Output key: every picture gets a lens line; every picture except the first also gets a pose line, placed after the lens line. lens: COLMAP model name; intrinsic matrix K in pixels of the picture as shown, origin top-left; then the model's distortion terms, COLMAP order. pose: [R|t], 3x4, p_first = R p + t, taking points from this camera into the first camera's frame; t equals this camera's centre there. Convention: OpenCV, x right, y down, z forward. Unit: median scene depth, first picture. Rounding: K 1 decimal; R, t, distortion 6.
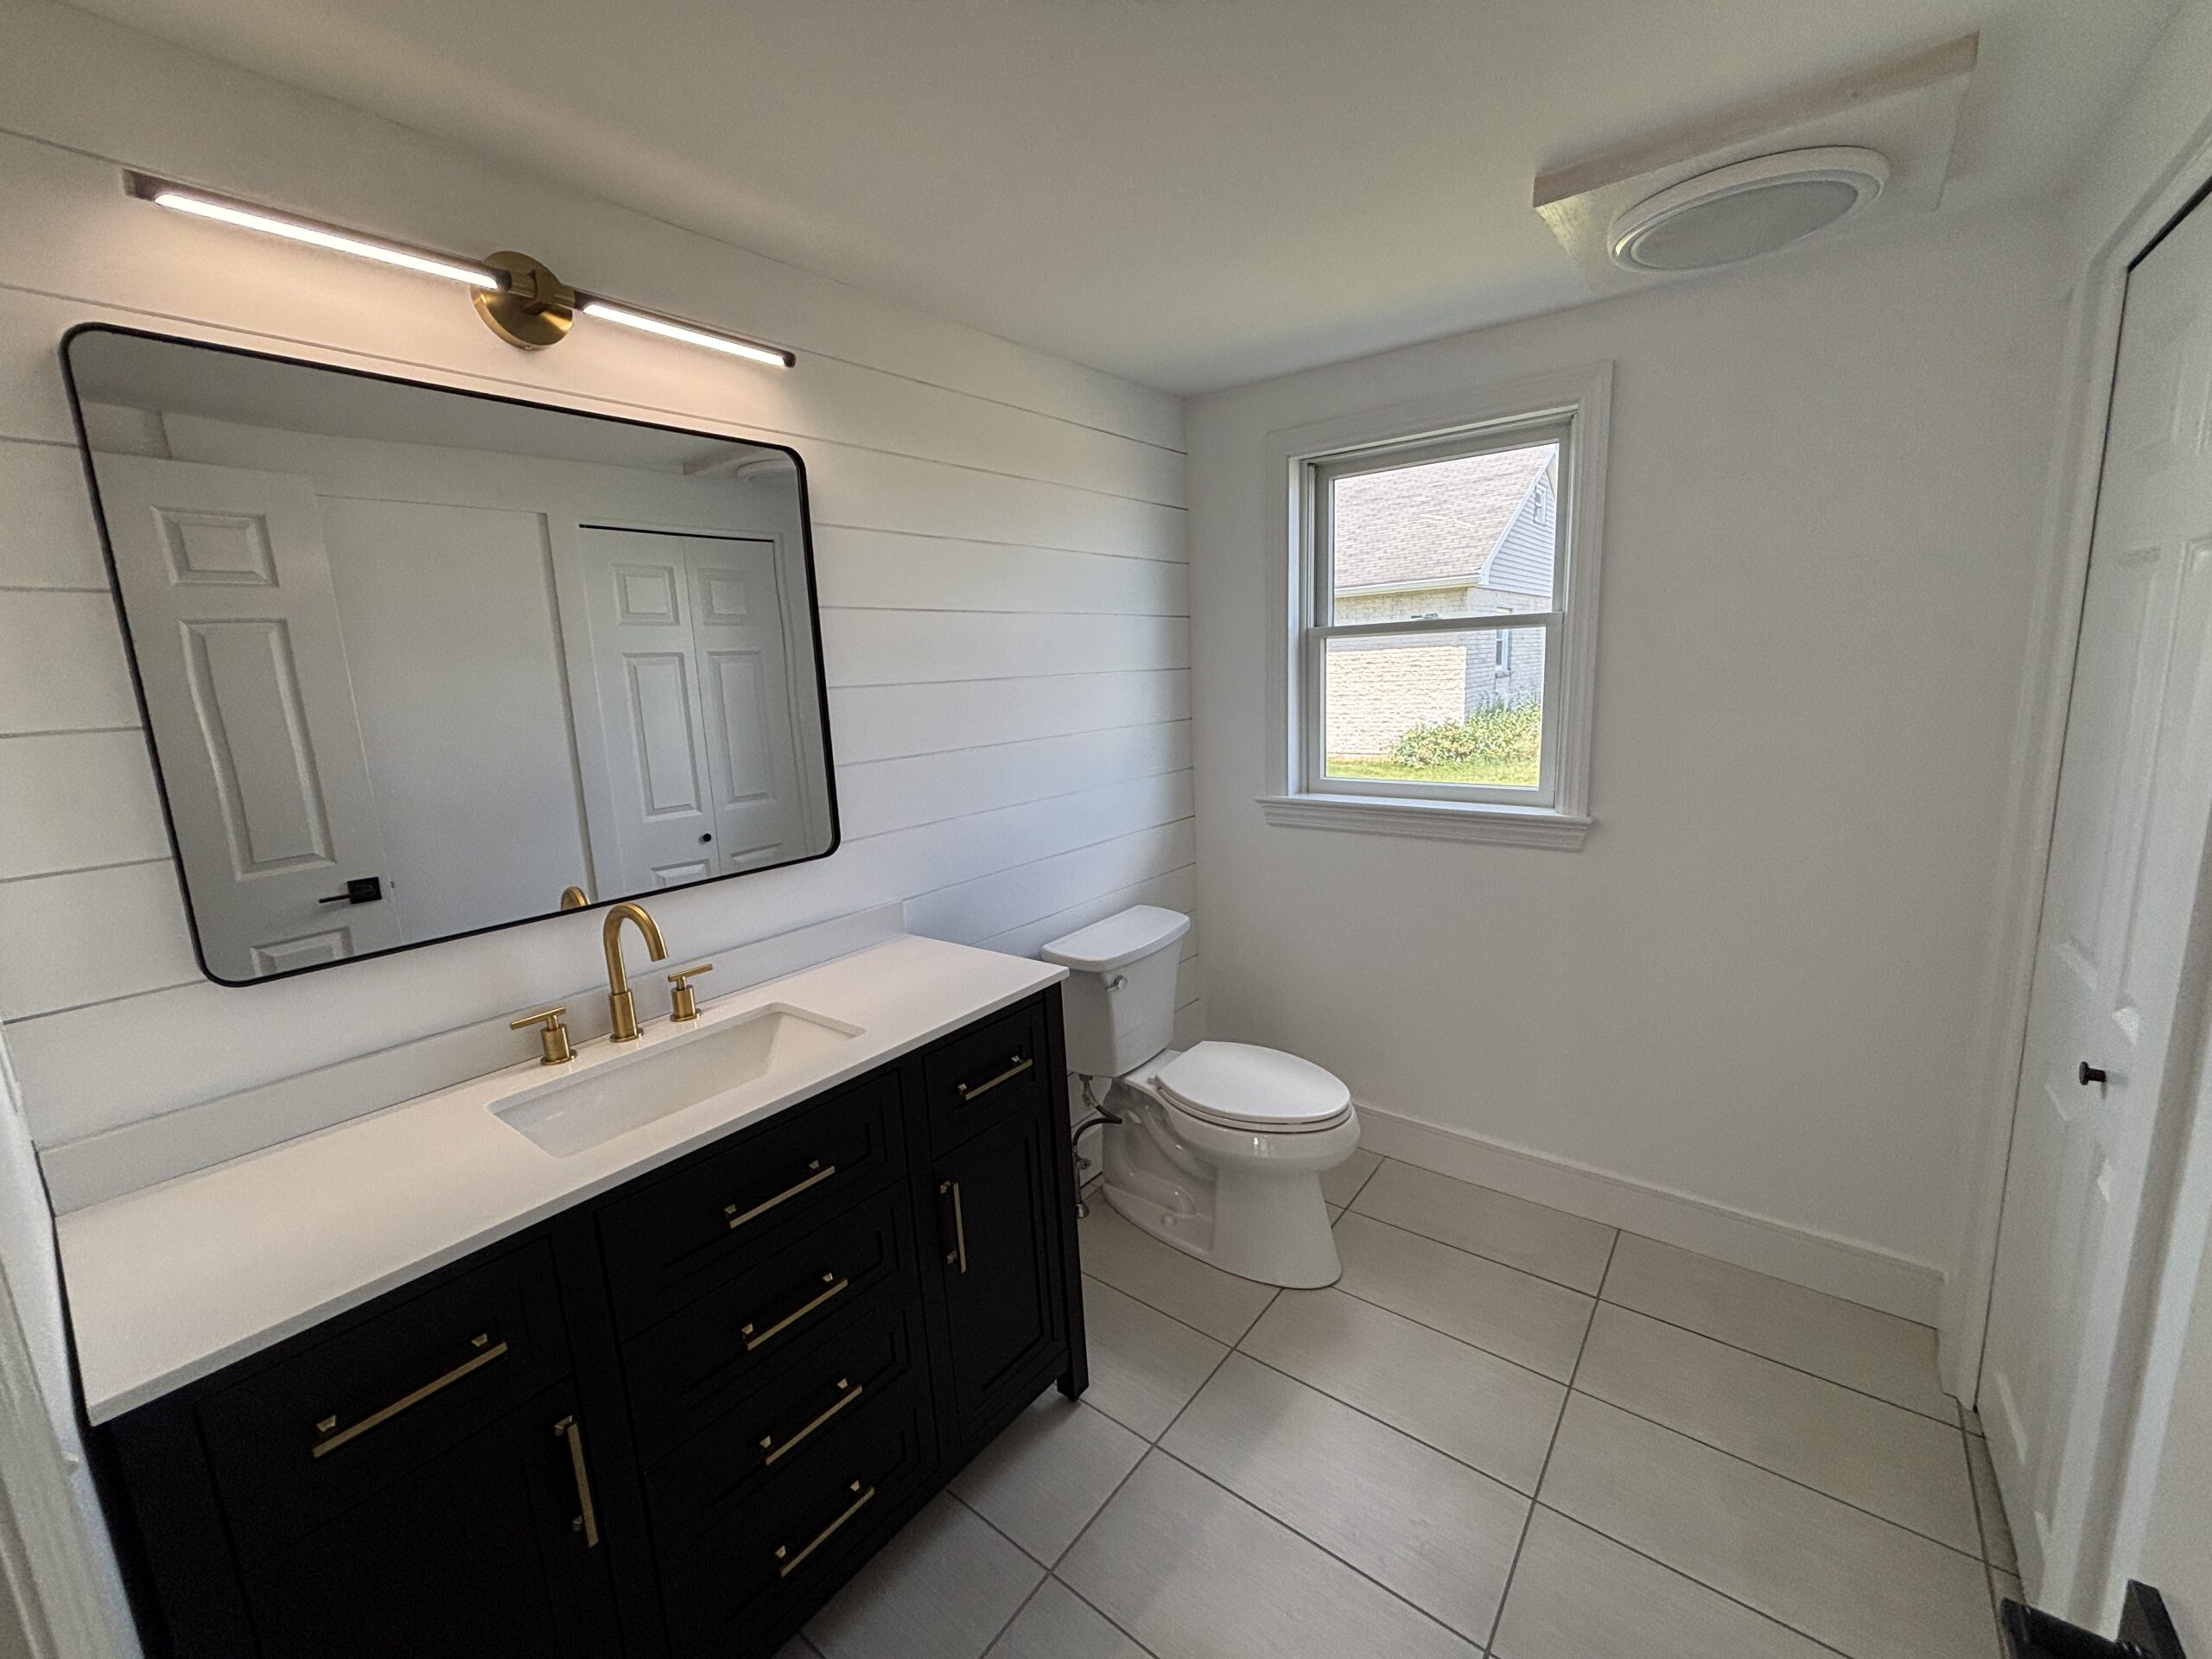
lens RADIAL K [[894.6, 0, 1106.0], [0, 894.6, 829.5], [0, 0, 1]] dist [-0.000083, -0.000341]
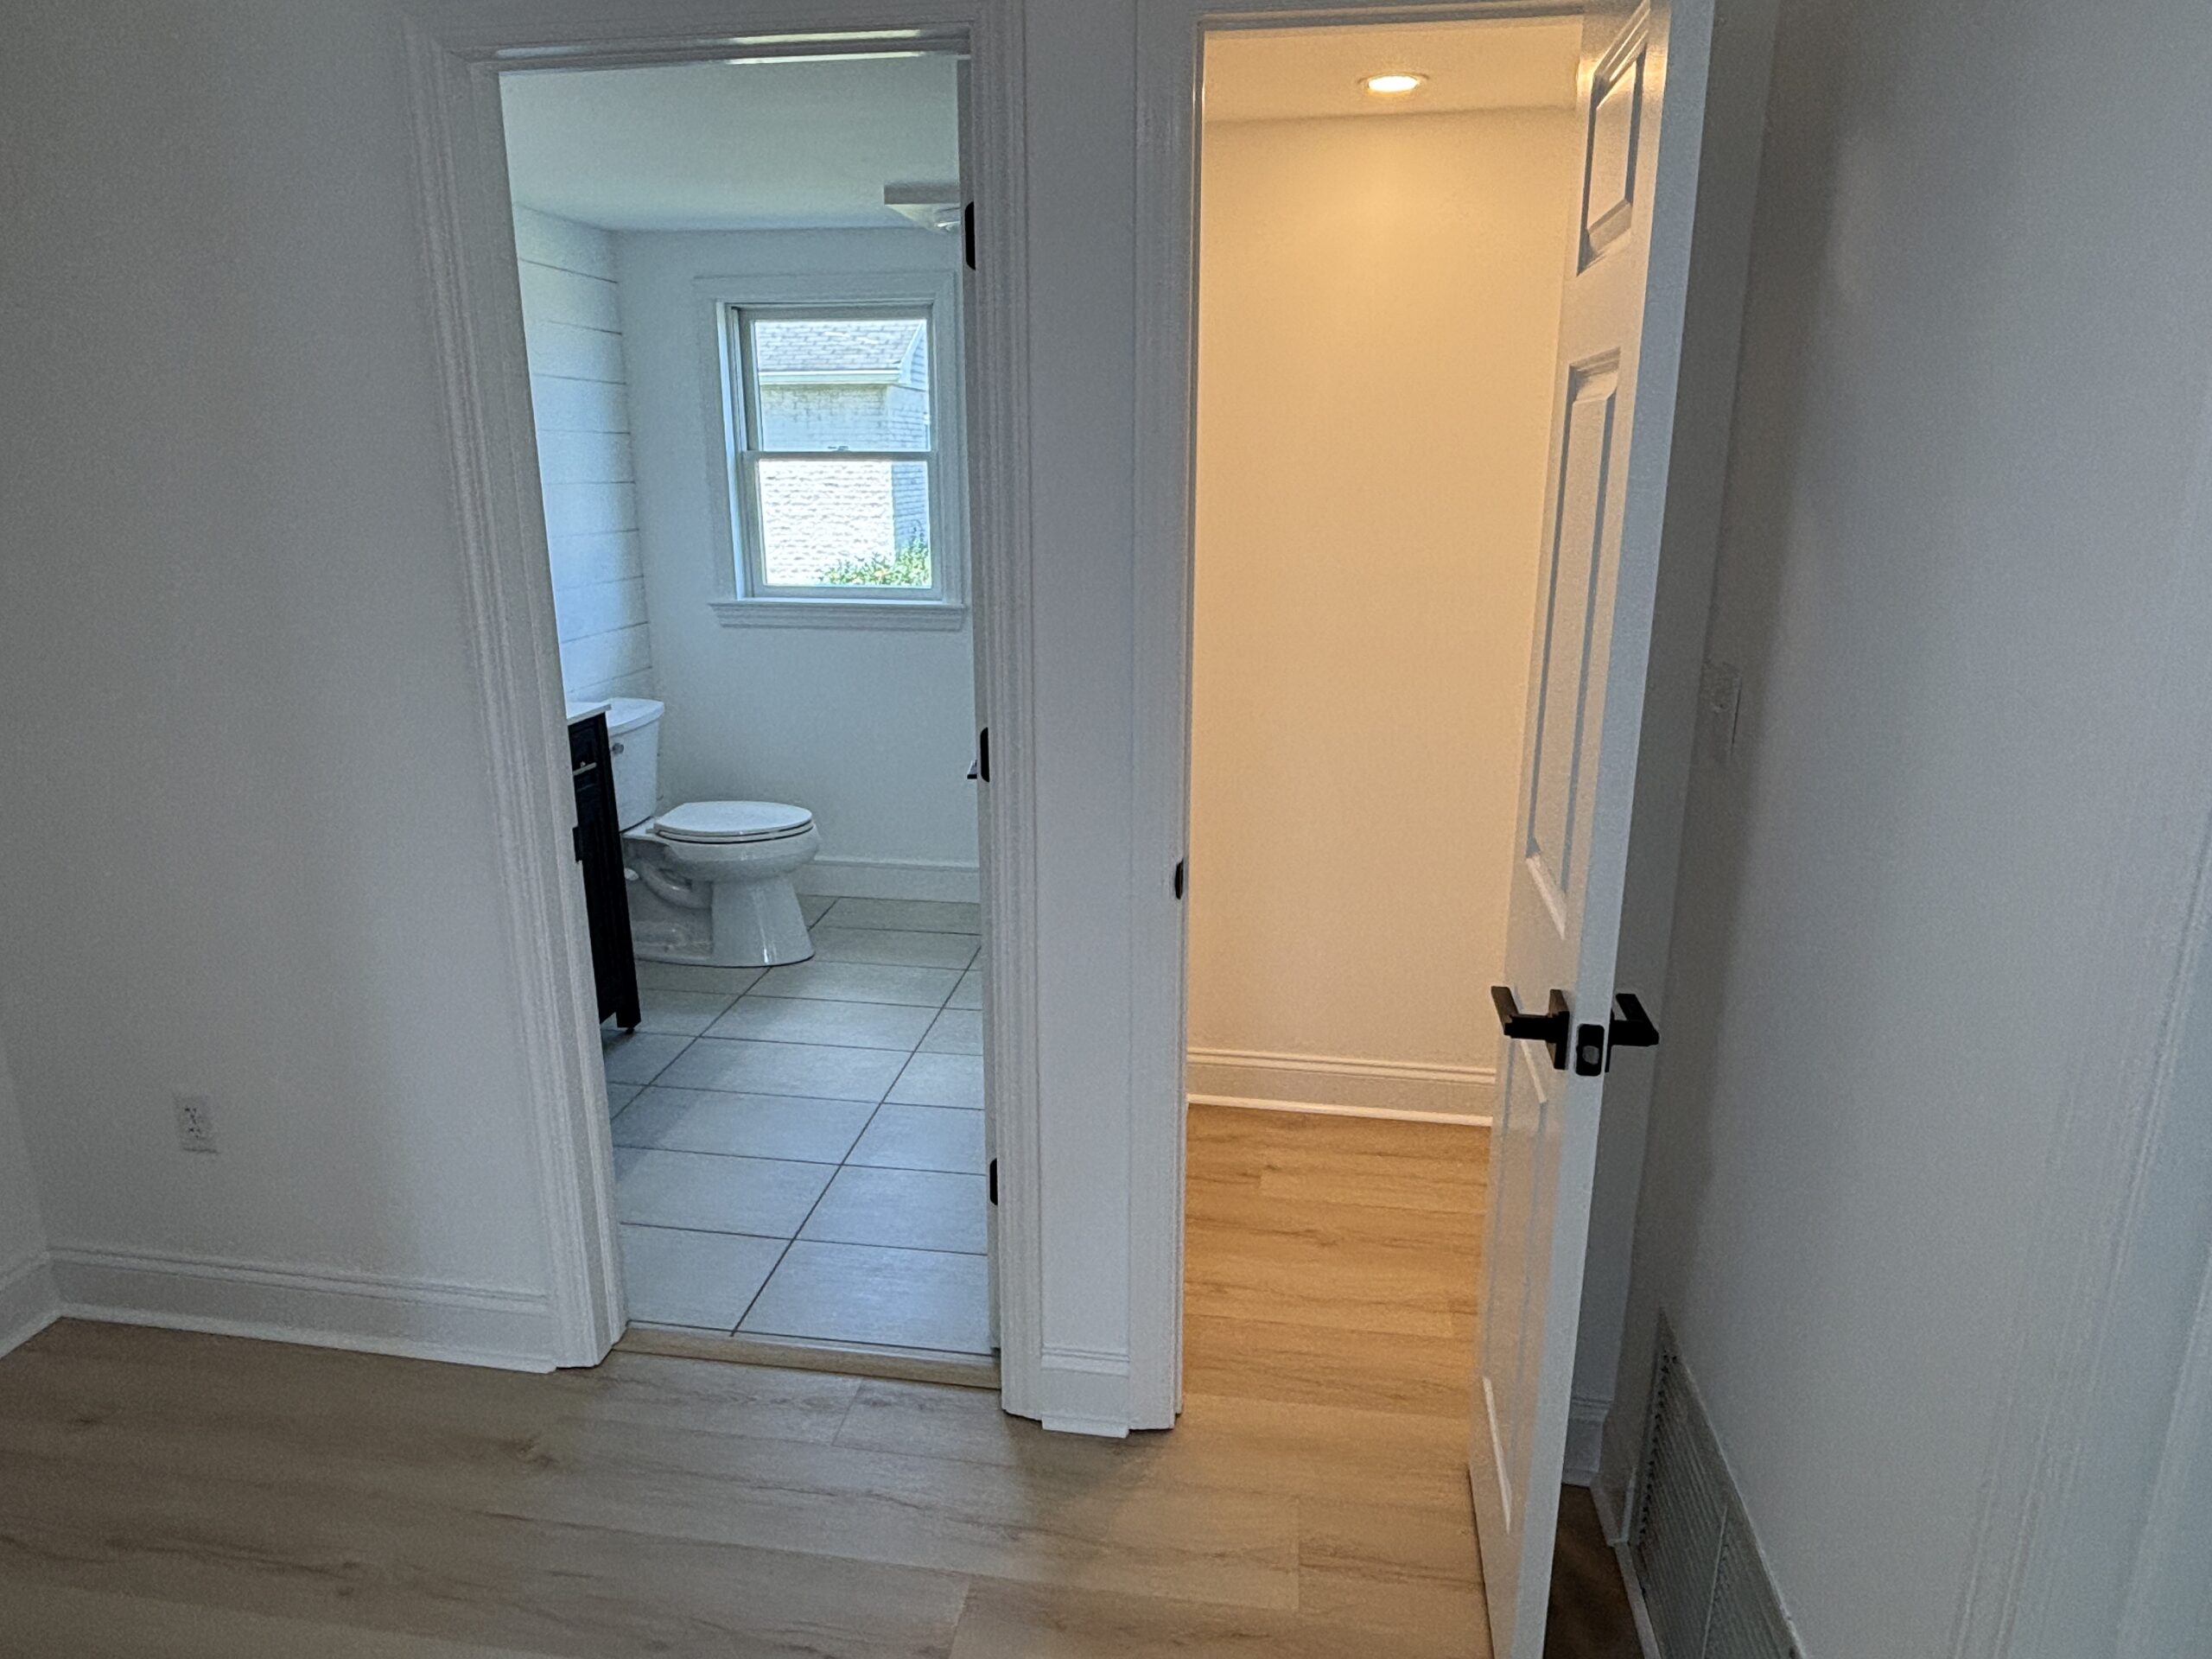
lens RADIAL K [[1359.1, 0, 1106.0], [0, 1359.1, 829.5], [0, 0, 1]] dist [0.019574, -0.000630]
pose [[0.866069, -0.090488, 0.491667, -0.284729], [0.055807, 0.994835, 0.084788, 0.140944], [-0.496800, -0.045993, 0.866645, -0.804840]]
